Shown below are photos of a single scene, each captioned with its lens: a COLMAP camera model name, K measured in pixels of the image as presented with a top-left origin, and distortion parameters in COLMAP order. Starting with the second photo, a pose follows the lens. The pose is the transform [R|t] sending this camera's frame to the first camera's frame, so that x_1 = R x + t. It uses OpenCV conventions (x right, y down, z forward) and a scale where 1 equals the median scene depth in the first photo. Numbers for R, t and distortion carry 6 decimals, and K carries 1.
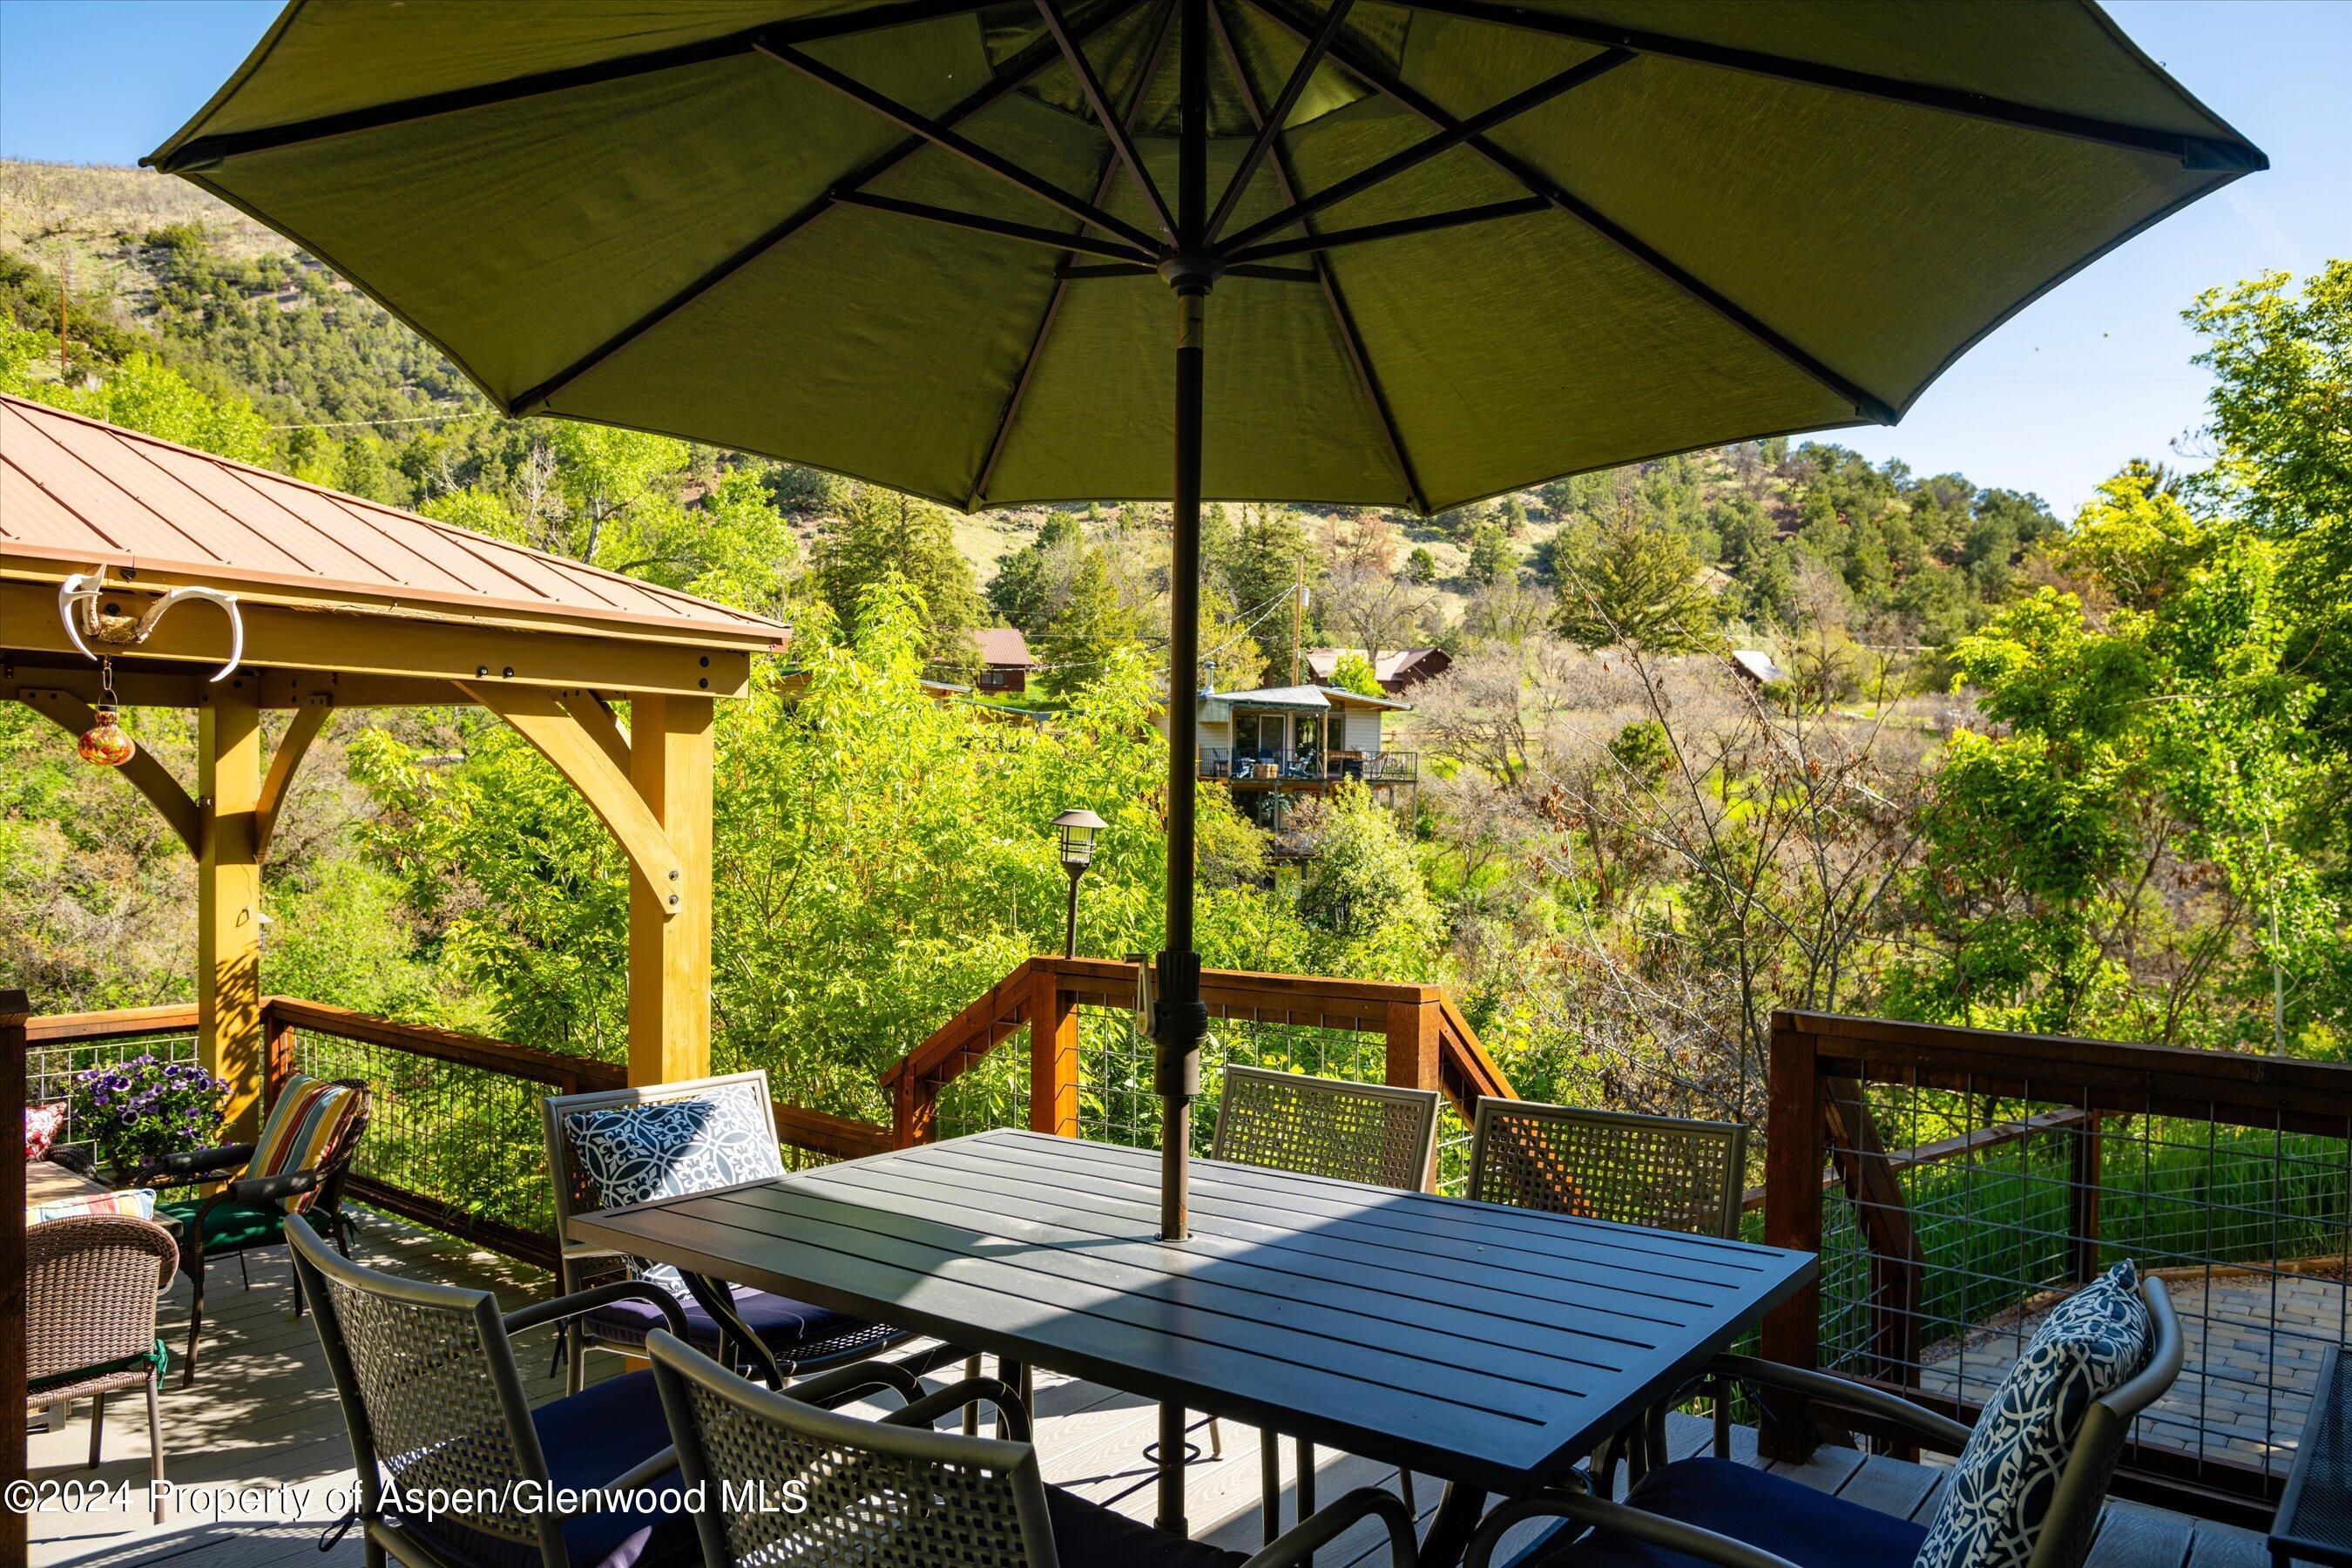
lens RADIAL K [[1630.7, 0, 1176.0], [0, 1630.7, 784.0], [0, 0, 1]] dist [-0.020327, 0.000896]
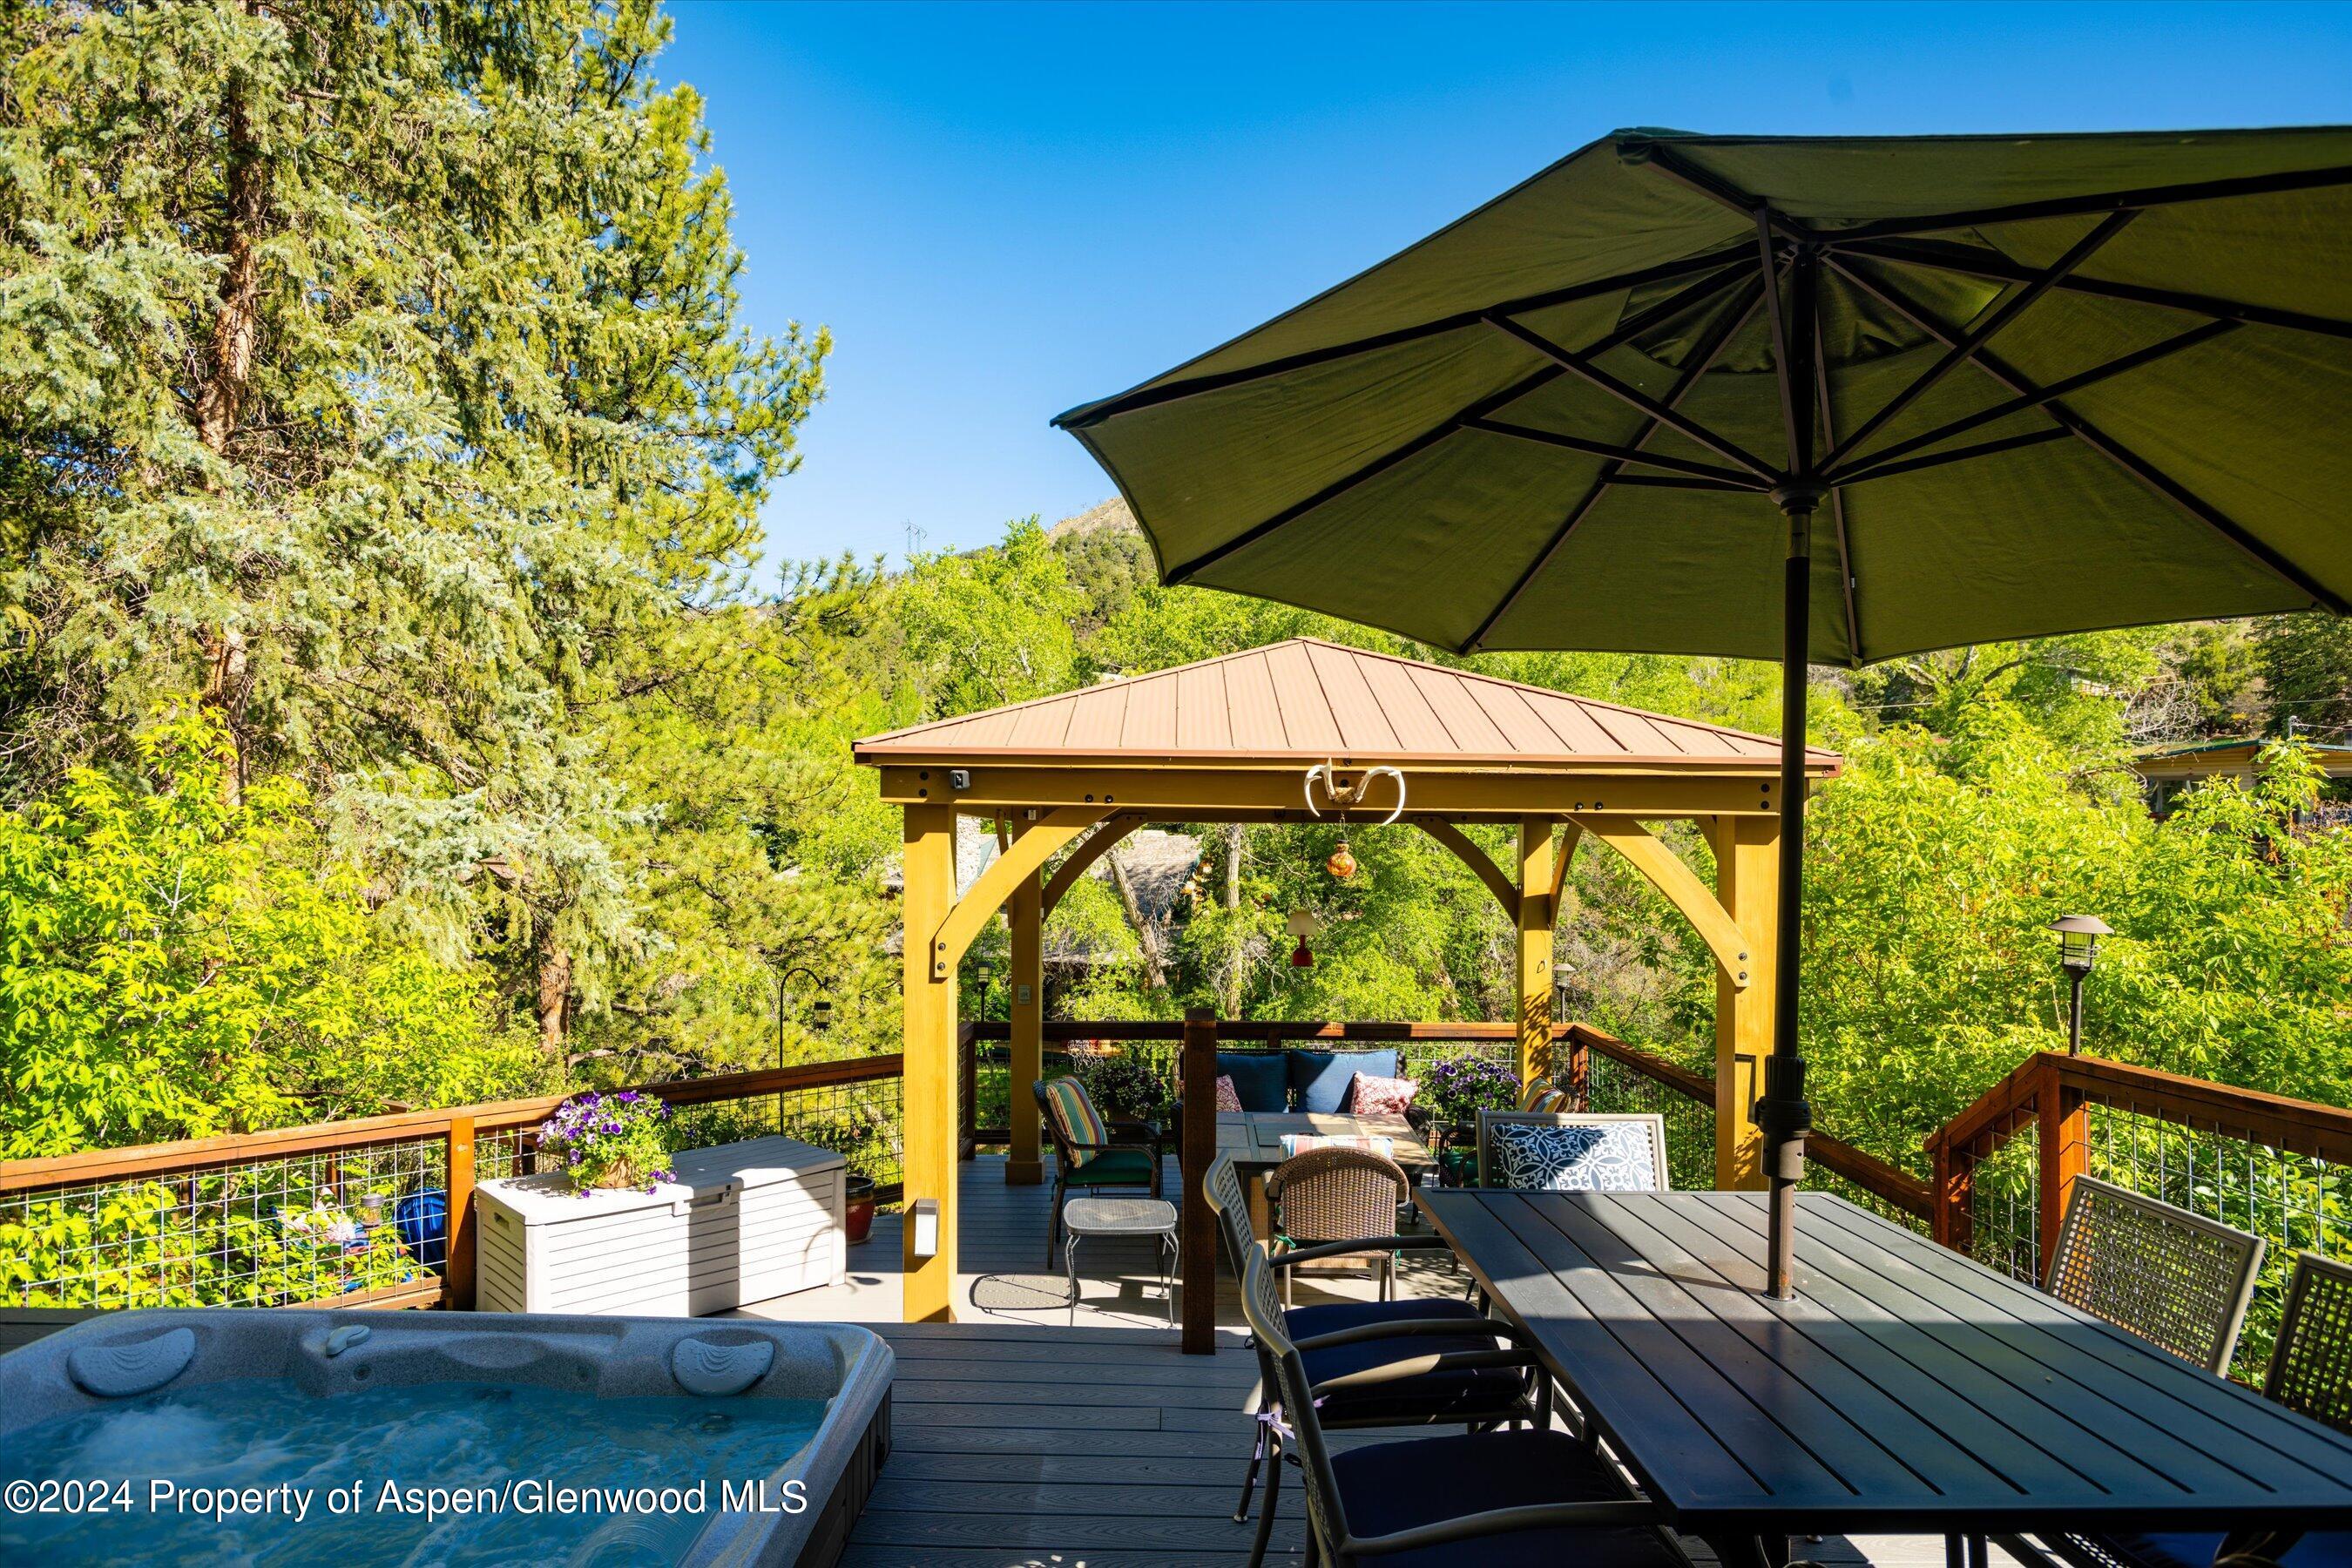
lens RADIAL K [[1291.3, 0, 1176.0], [0, 1291.3, 784.0], [0, 0, 1]] dist [-0.031193, 0.000289]
pose [[0.619398, -0.048098, -0.783602, 0.283142], [0.001064, 0.998172, -0.060427, -0.025566], [0.785076, 0.036595, 0.618317, 0.031220]]
